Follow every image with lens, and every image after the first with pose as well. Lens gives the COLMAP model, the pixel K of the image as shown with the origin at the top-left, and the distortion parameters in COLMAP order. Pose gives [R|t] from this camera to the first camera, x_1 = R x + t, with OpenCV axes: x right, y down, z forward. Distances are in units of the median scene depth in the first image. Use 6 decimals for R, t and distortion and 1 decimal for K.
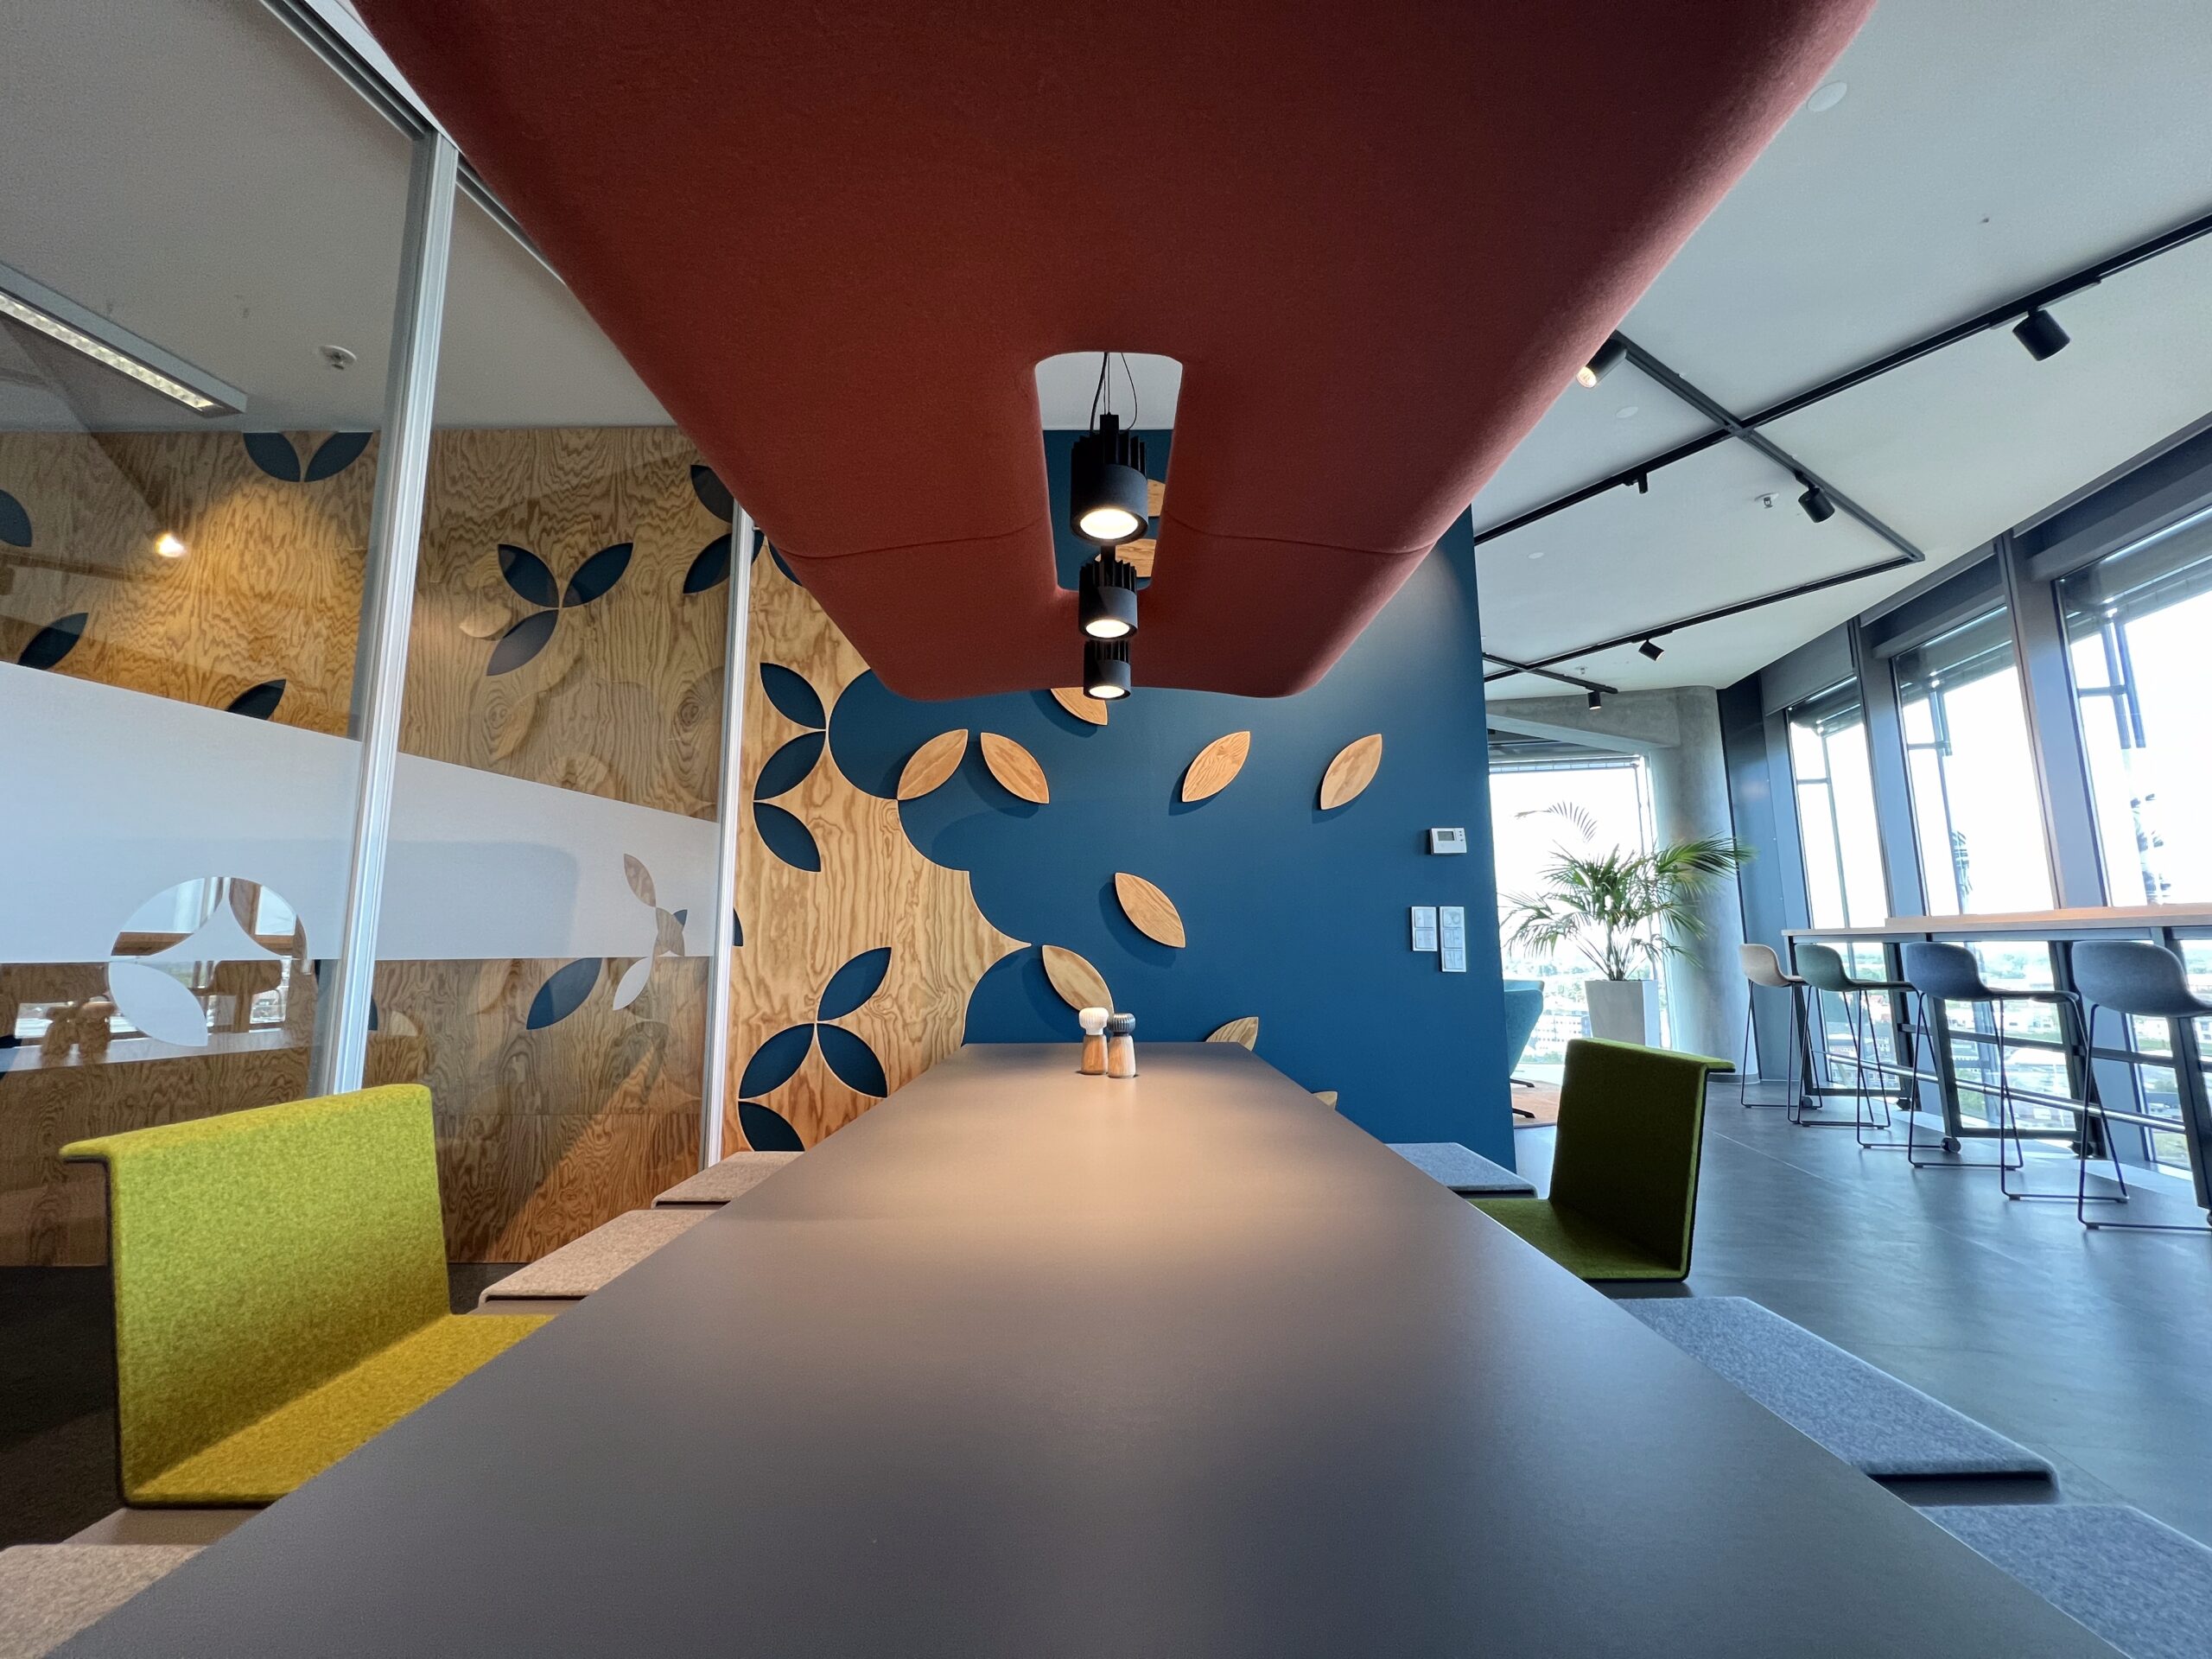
lens RADIAL K [[889.0, 0, 1105.2], [0, 889.0, 827.4], [0, 0, 1]] dist [0.000582, 0.000122]
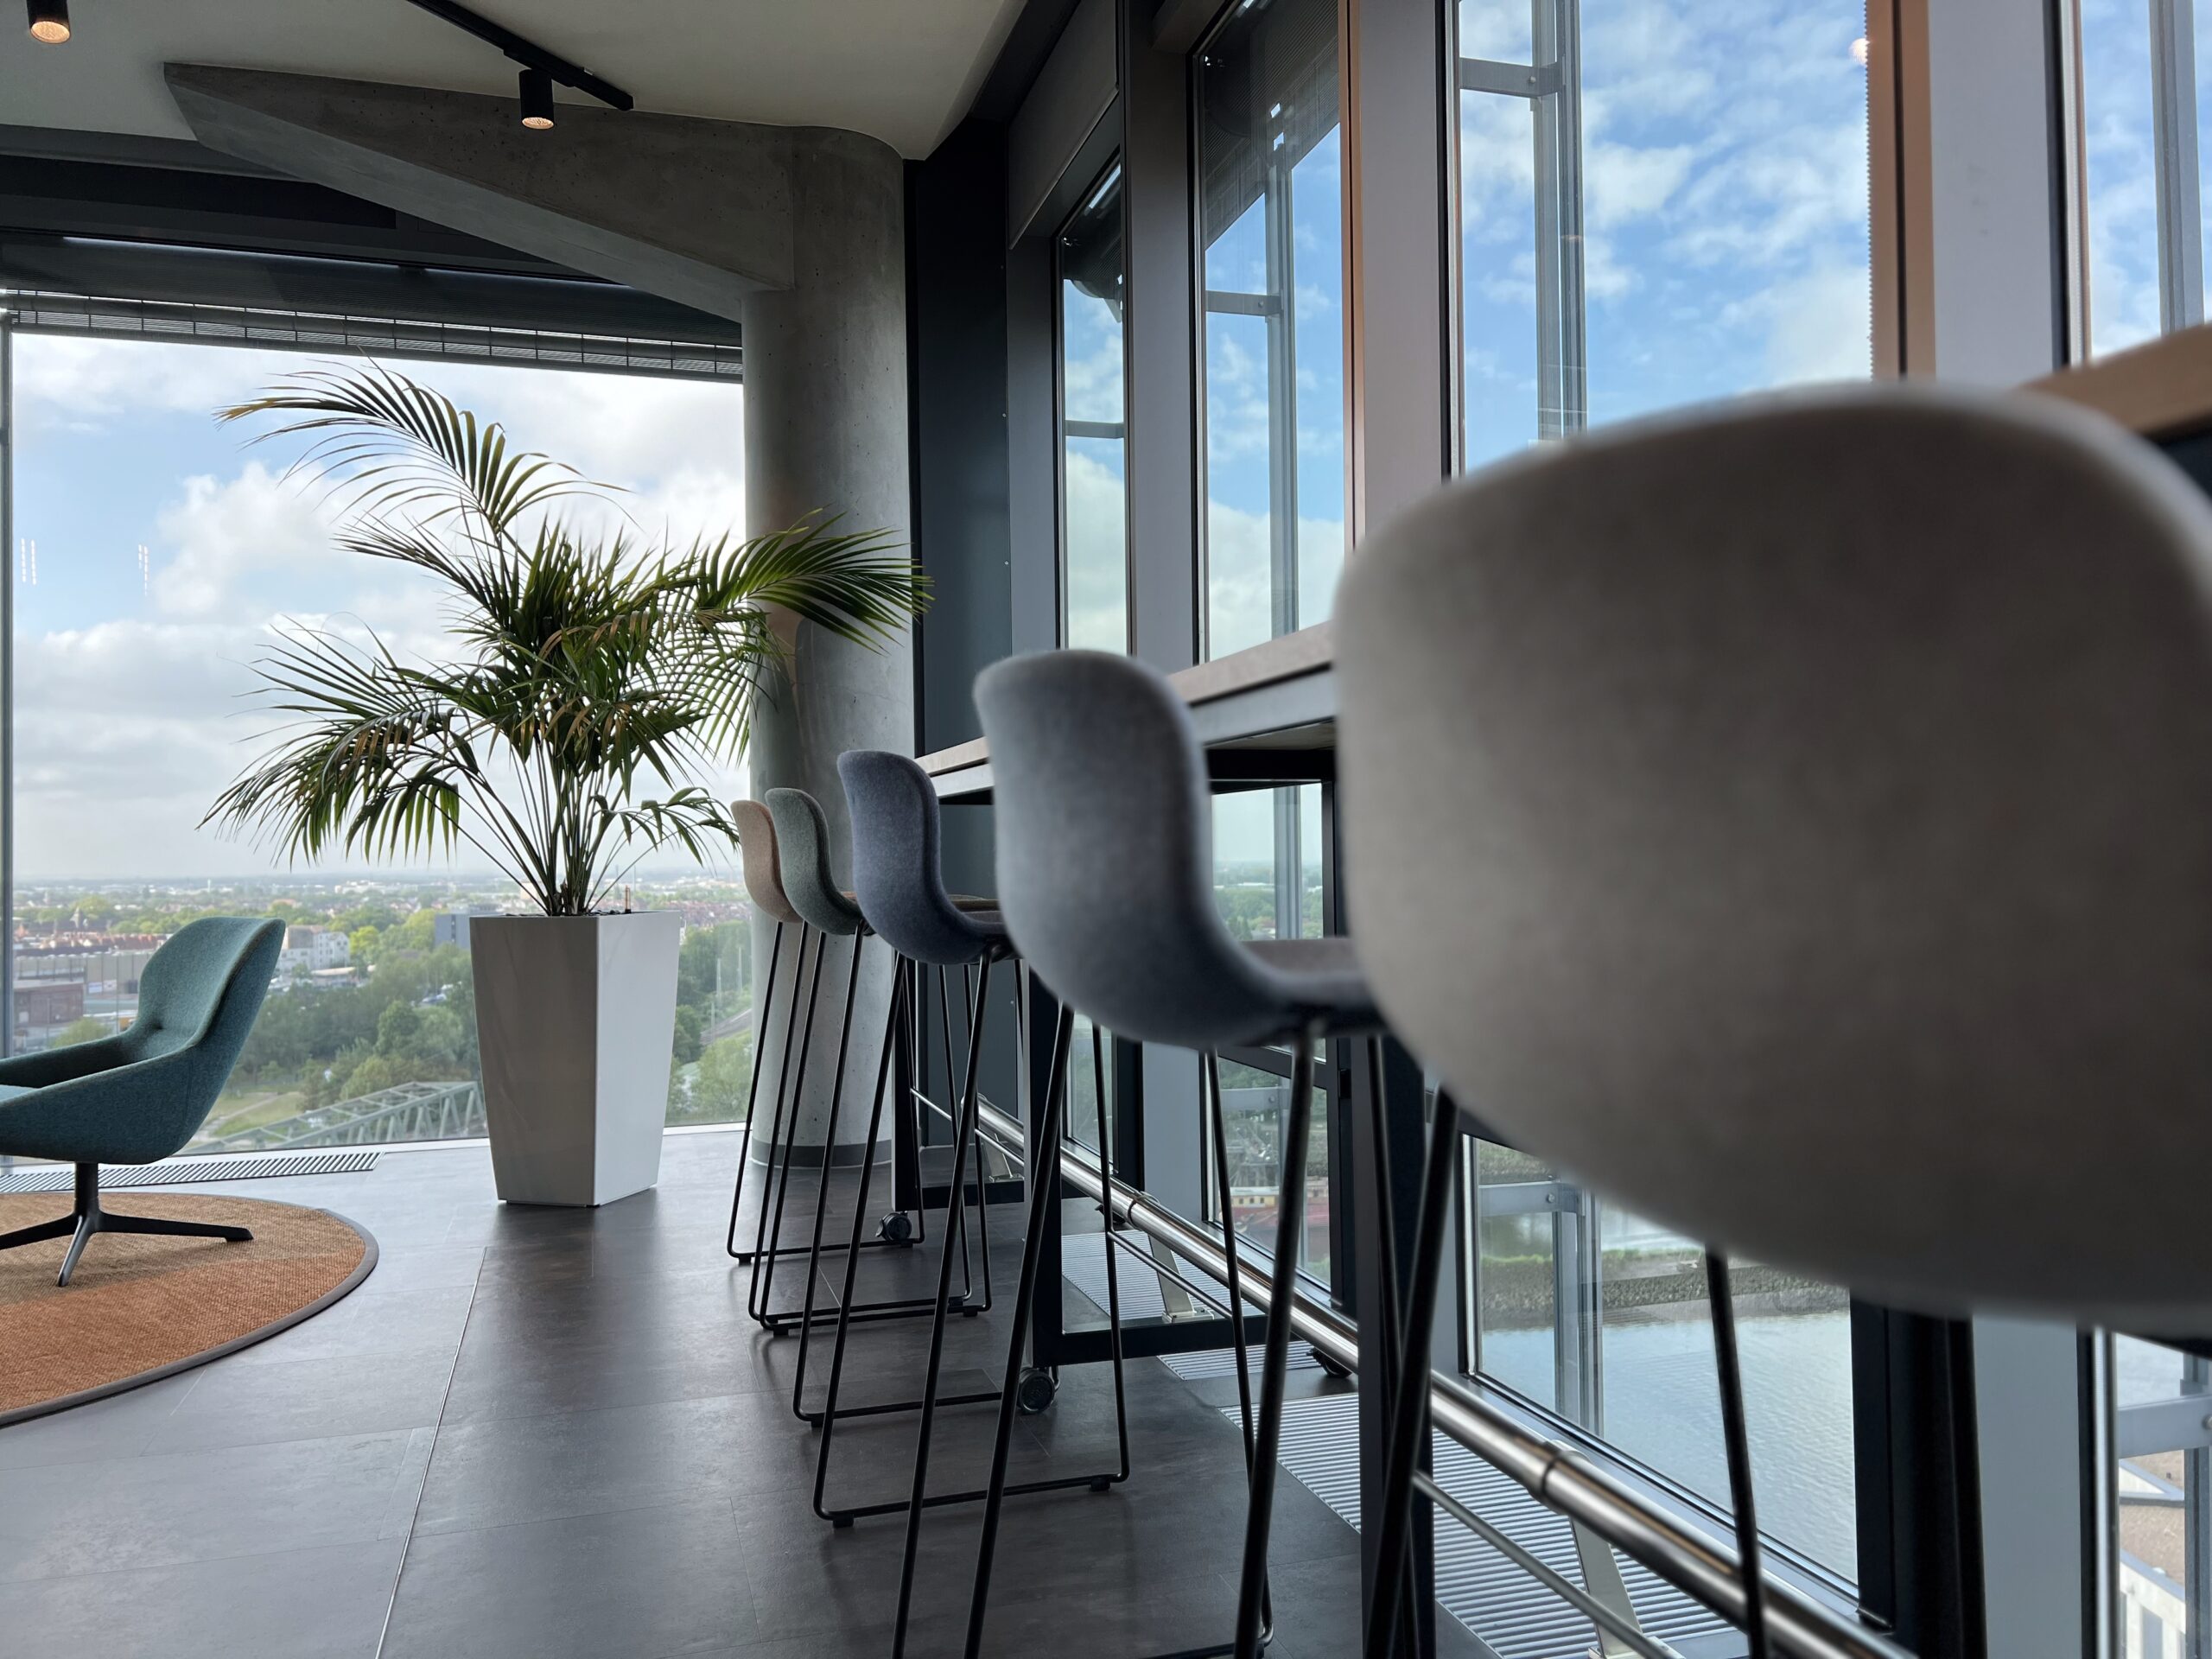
lens RADIAL K [[1675.0, 0, 1106.1], [0, 1675.0, 836.4], [0, 0, 1]] dist [0.004014, -0.000527]
pose [[0.880806, 0.009897, 0.473374, 0.437207], [-0.065625, 0.992684, 0.101354, 0.056660], [-0.468907, -0.120339, 0.875011, 0.300830]]
